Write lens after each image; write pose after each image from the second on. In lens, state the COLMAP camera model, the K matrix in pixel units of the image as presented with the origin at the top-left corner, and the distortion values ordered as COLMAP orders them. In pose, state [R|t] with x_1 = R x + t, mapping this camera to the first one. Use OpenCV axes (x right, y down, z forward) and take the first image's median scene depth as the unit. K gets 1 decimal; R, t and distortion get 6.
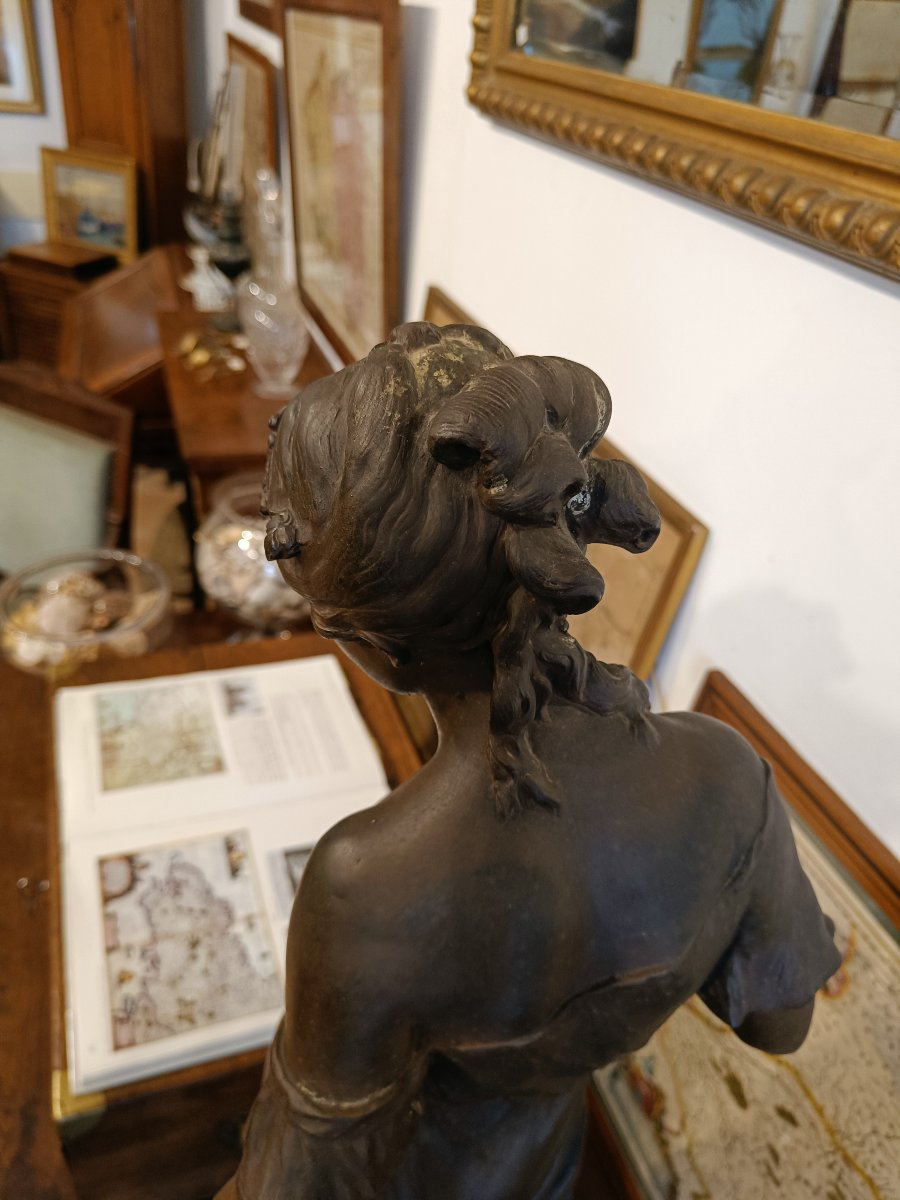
lens RADIAL K [[865.4, 0, 447.4], [0, 865.4, 597.0], [0, 0, 1]] dist [-0.010357, -0.003076]
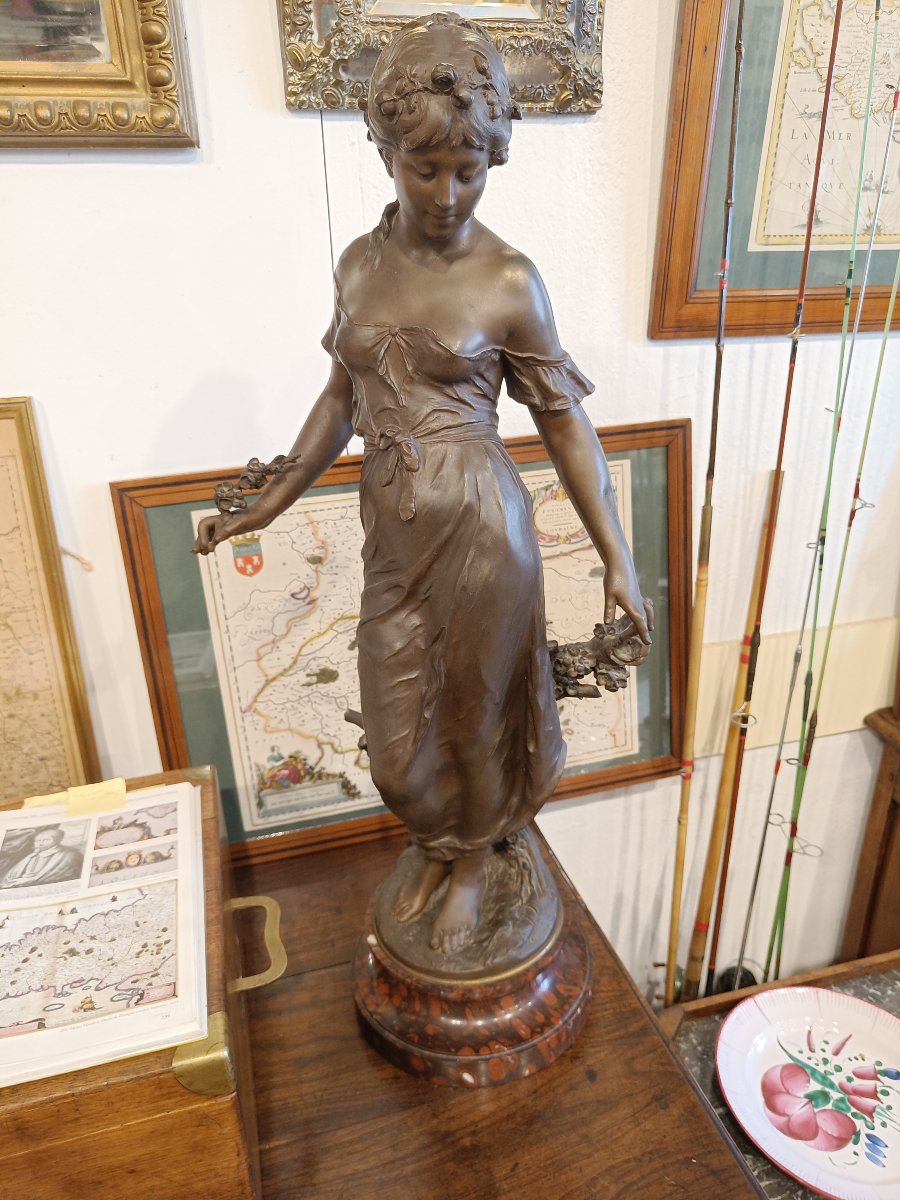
lens RADIAL K [[855.0, 0, 449.9], [0, 855.0, 598.7], [0, 0, 1]] dist [0.004310, -0.013353]
pose [[0.078326, -0.480583, 0.873444, -0.819296], [0.594468, 0.725844, 0.346062, 0.063858], [-0.800296, 0.492129, 0.342544, 0.204357]]
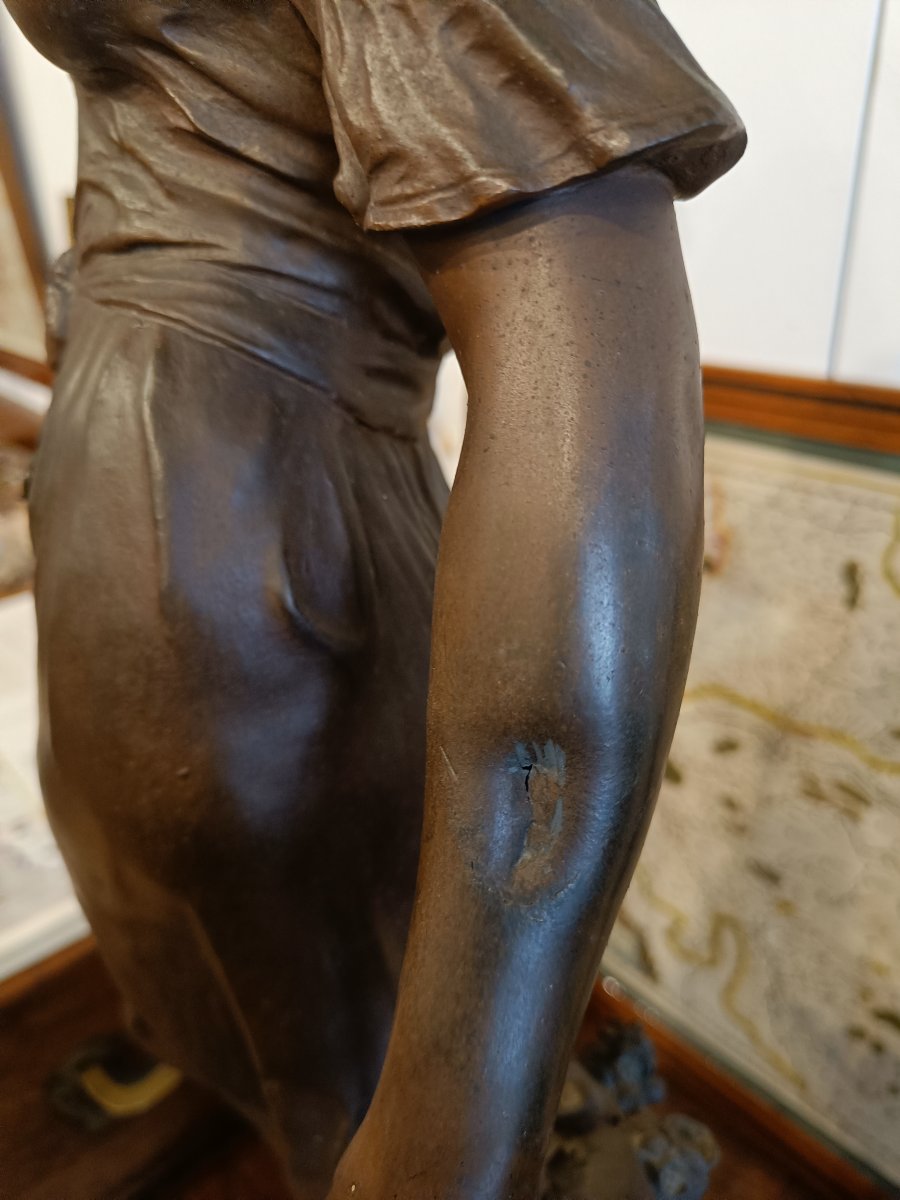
lens RADIAL K [[865.4, 0, 463.2], [0, 865.4, 584.7], [0, 0, 1]] dist [-0.010357, -0.003076]
pose [[0.913778, -0.290095, 0.284349, -0.036278], [0.326932, 0.940661, -0.090952, 0.365569], [-0.241092, 0.176072, 0.954397, 0.170405]]
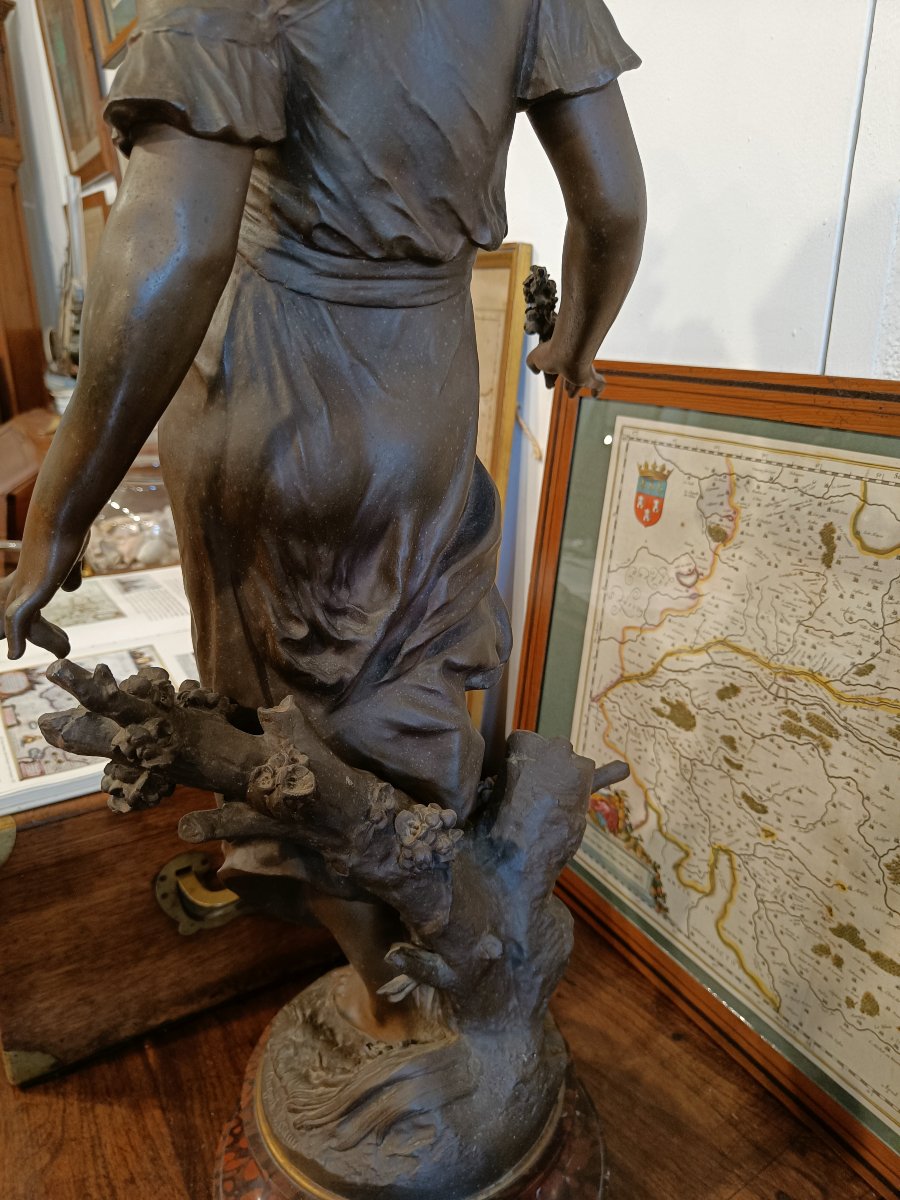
lens RADIAL K [[865.4, 0, 453.6], [0, 865.4, 602.3], [0, 0, 1]] dist [-0.010357, -0.003076]
pose [[0.975832, -0.173789, 0.132474, -0.025754], [0.199358, 0.956272, -0.214008, 0.540744], [-0.089489, 0.235246, 0.967807, 0.028596]]
